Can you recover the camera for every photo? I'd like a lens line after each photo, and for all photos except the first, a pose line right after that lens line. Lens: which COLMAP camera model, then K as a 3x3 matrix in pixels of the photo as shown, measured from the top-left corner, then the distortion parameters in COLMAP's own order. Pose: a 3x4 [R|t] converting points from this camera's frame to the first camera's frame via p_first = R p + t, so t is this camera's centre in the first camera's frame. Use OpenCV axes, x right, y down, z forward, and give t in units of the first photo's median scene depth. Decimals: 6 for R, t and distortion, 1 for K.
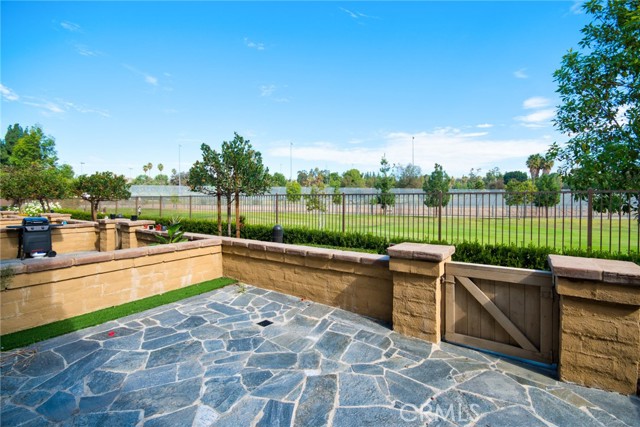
lens RADIAL K [[281.8, 0, 318.7], [0, 281.8, 203.5], [0, 0, 1]] dist [0.015103, -0.008665]
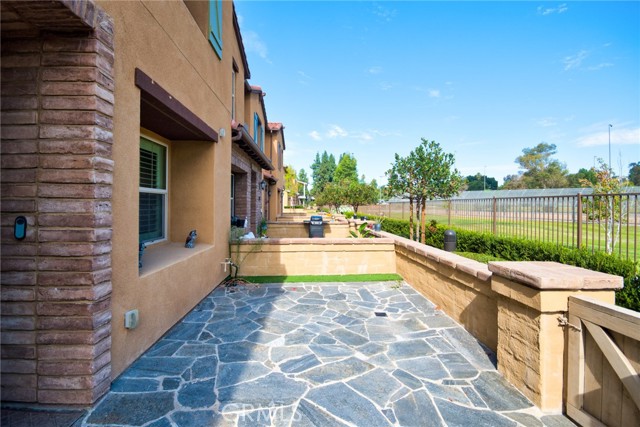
lens RADIAL K [[281.8, 0, 317.5], [0, 281.8, 209.4], [0, 0, 1]] dist [0.015103, -0.008665]
pose [[0.617509, 0.010748, -0.786491, 0.579043], [-0.010417, 0.999931, 0.005485, 0.013491], [0.786495, 0.004806, 0.617578, 0.140298]]
